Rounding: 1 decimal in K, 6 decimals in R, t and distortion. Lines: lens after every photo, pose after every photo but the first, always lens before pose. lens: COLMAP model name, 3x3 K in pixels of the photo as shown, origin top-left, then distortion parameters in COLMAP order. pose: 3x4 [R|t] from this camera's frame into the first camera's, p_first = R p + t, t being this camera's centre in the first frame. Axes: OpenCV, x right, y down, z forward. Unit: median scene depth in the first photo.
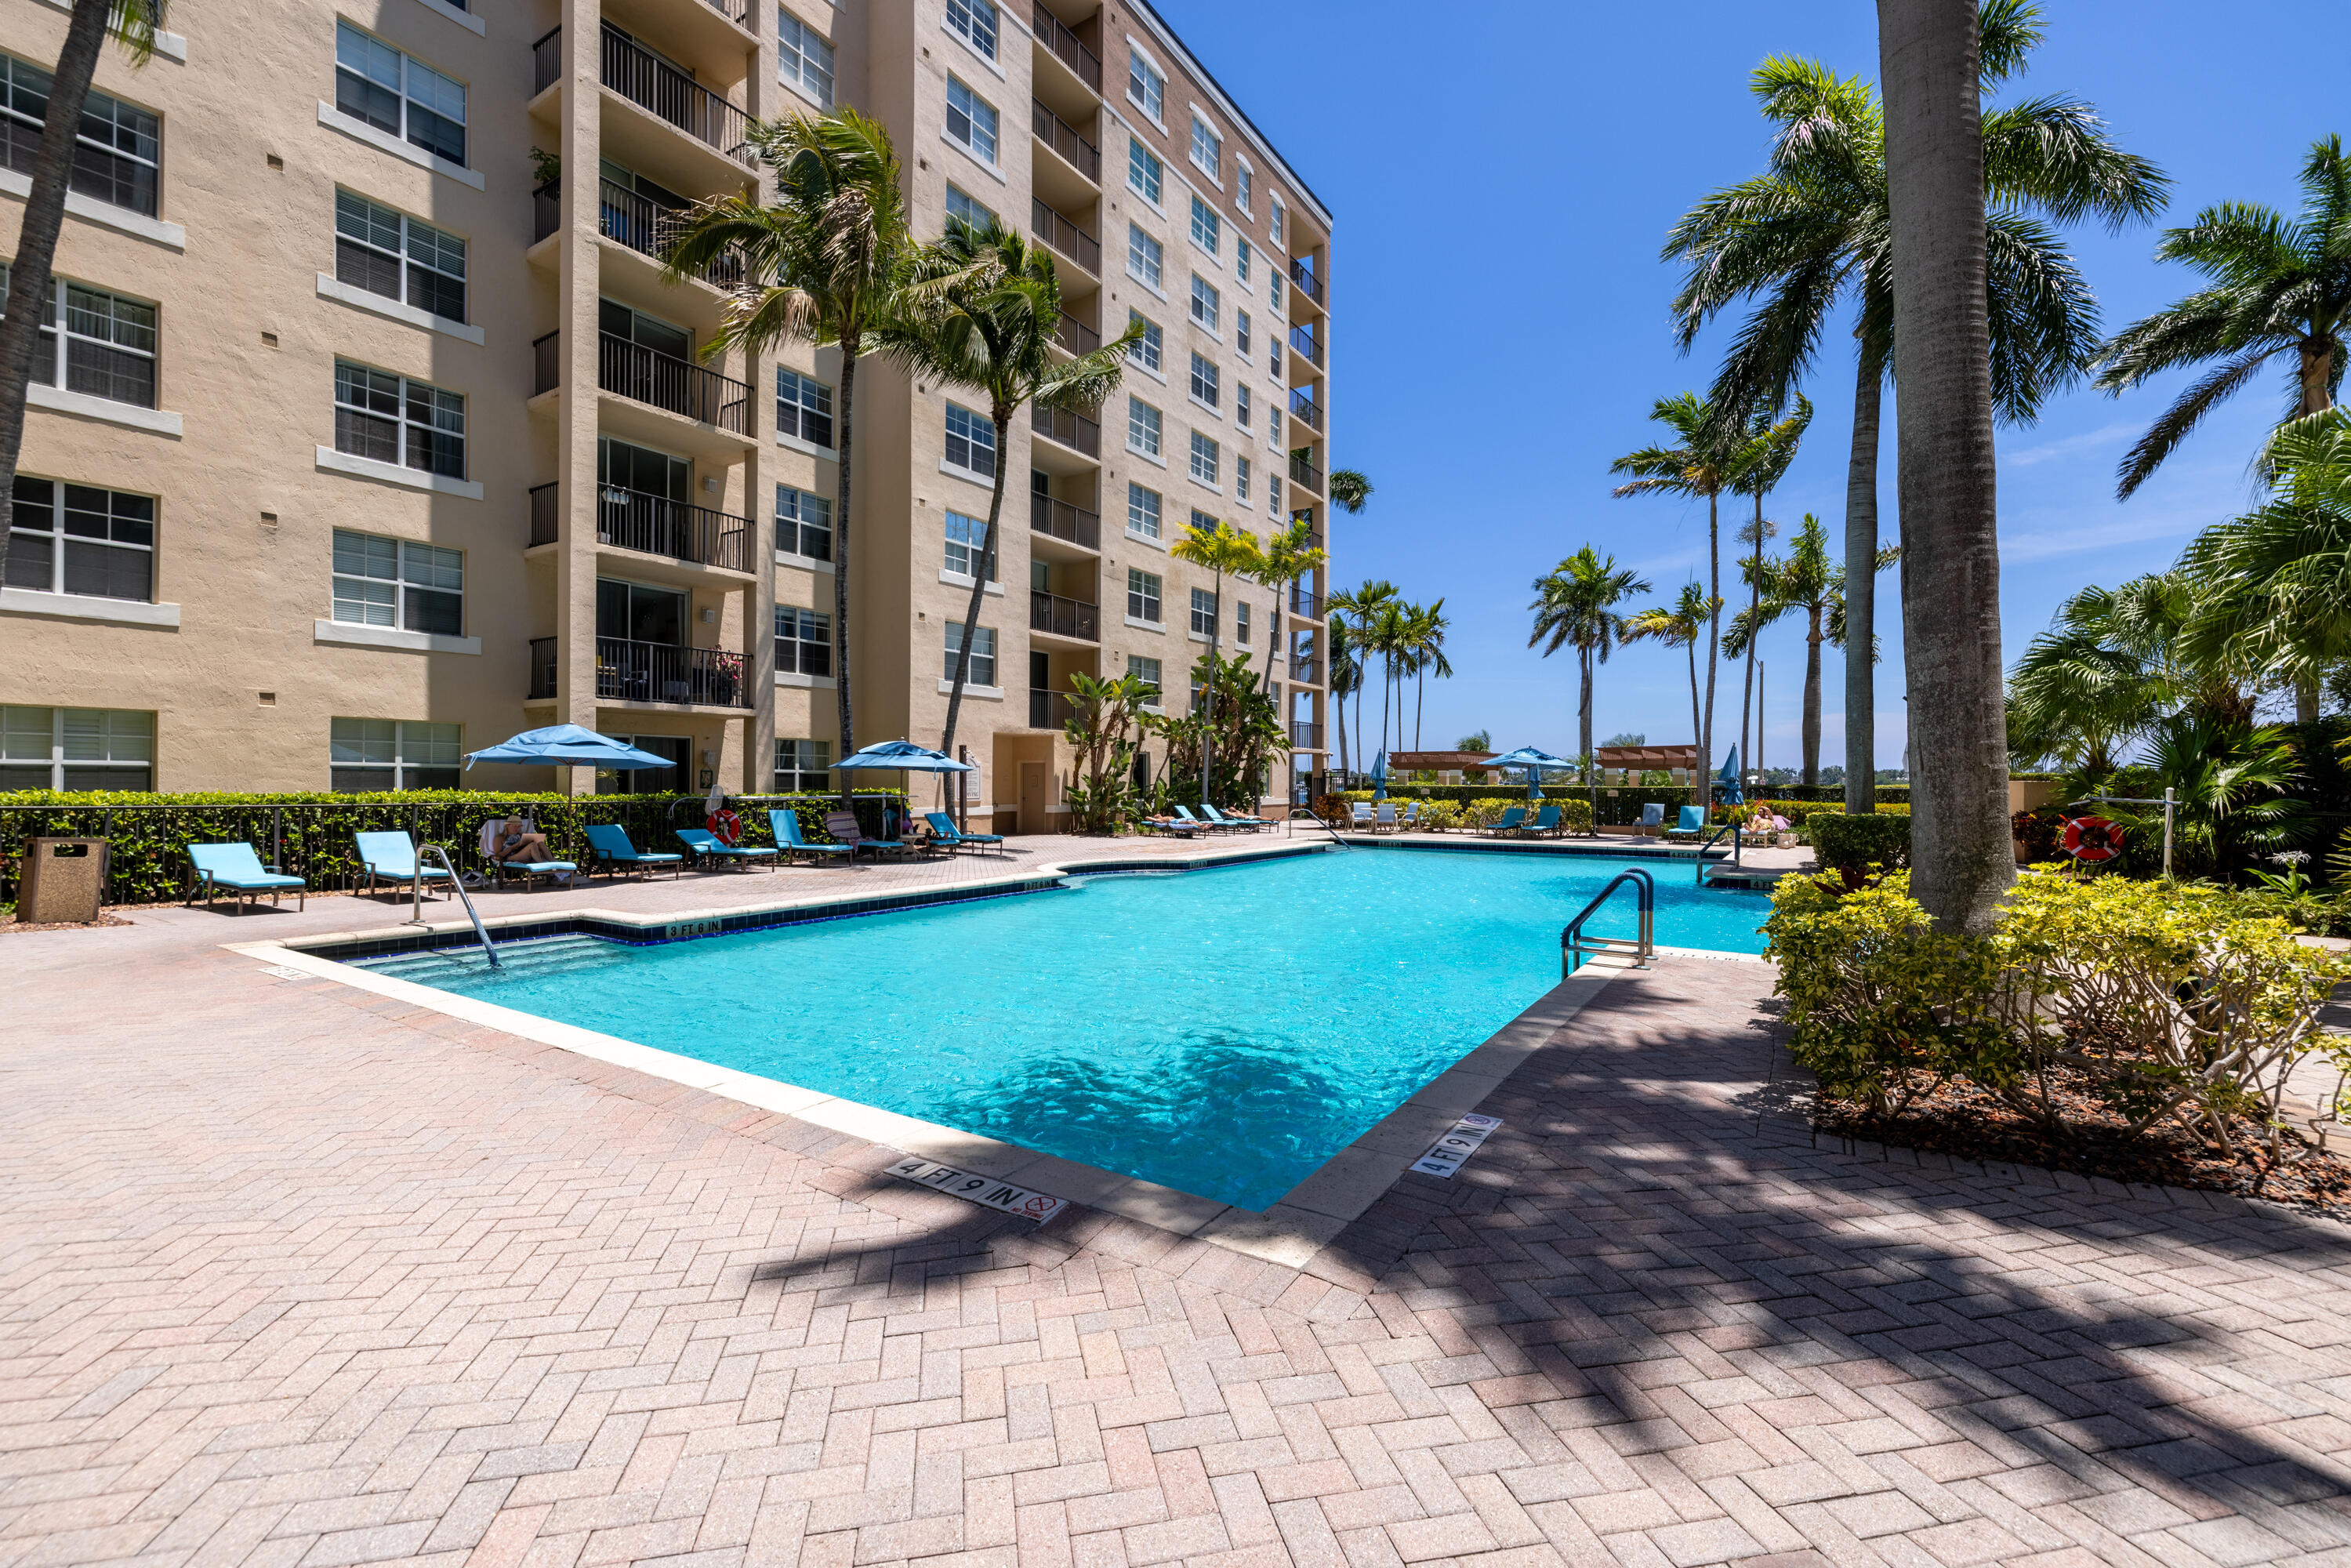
lens RADIAL K [[991.1, 0, 1175.5], [0, 991.1, 784.0], [0, 0, 1]] dist [-0.000019, -0.000010]
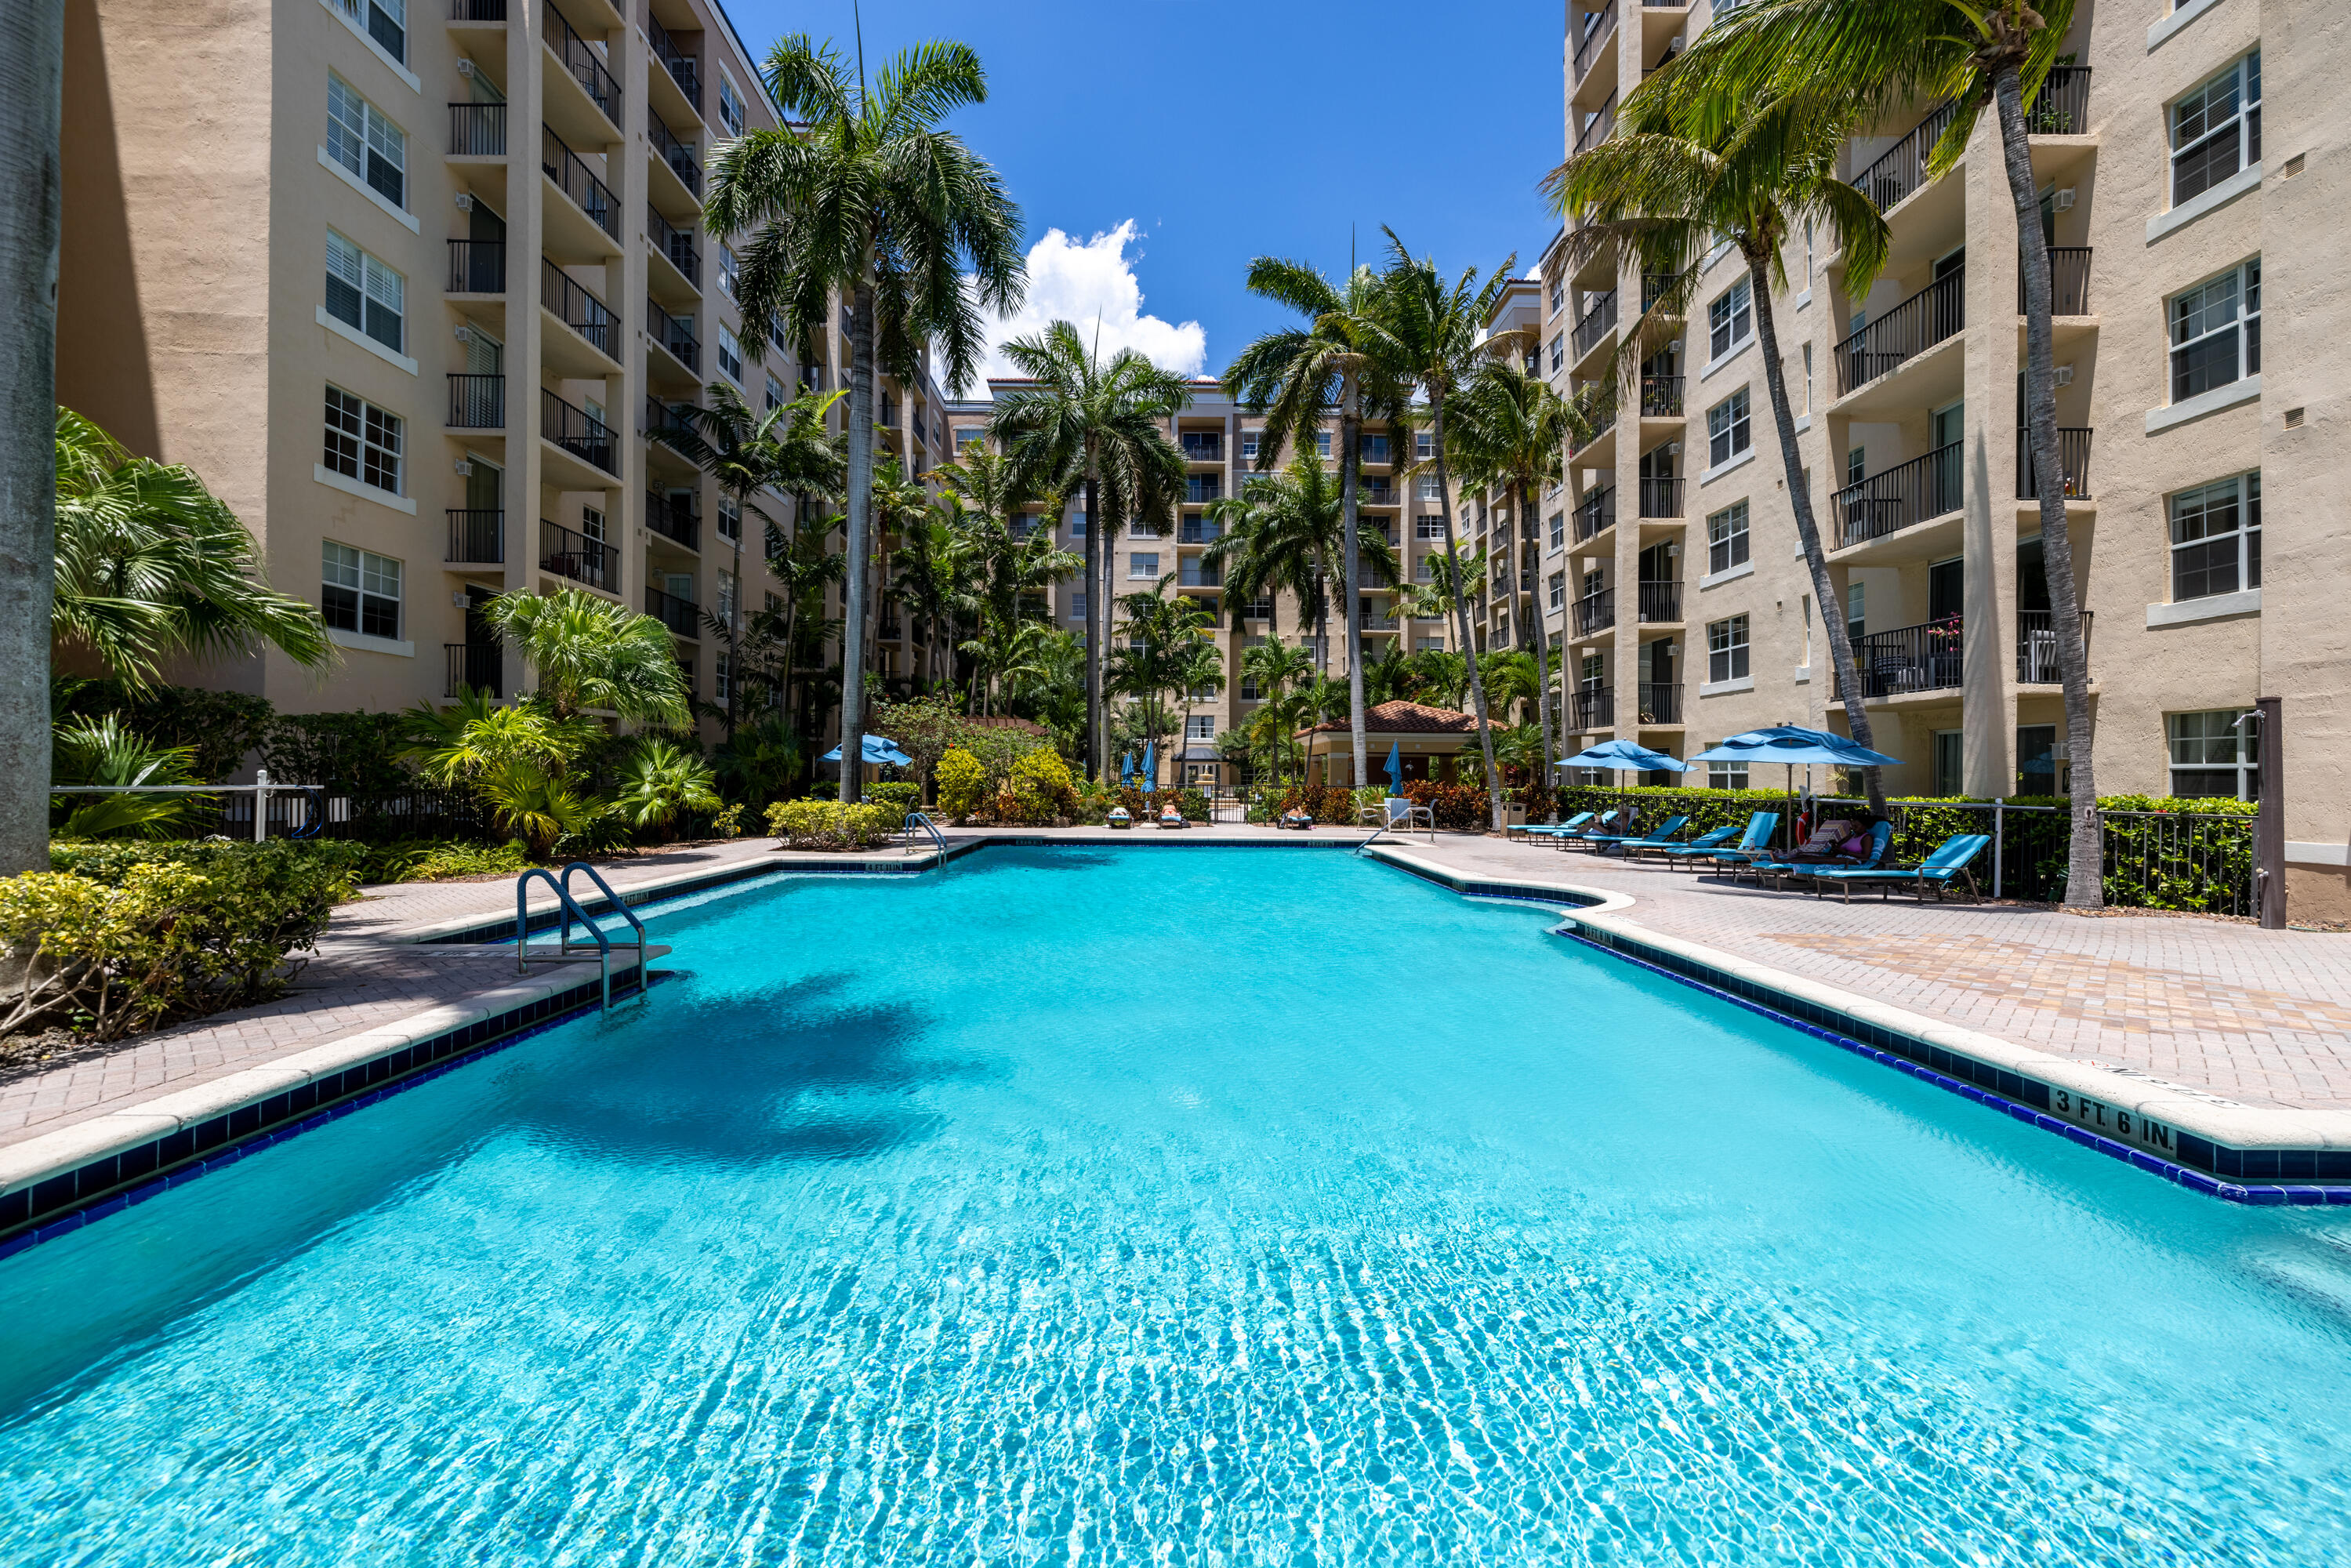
lens RADIAL K [[991.1, 0, 1175.5], [0, 991.1, 784.0], [0, 0, 1]] dist [-0.000019, -0.000010]
pose [[-0.874171, -0.003667, -0.485604, 0.618454], [-0.006891, 0.999964, 0.004853, -0.003166], [0.485569, 0.007589, -0.874166, 1.968657]]
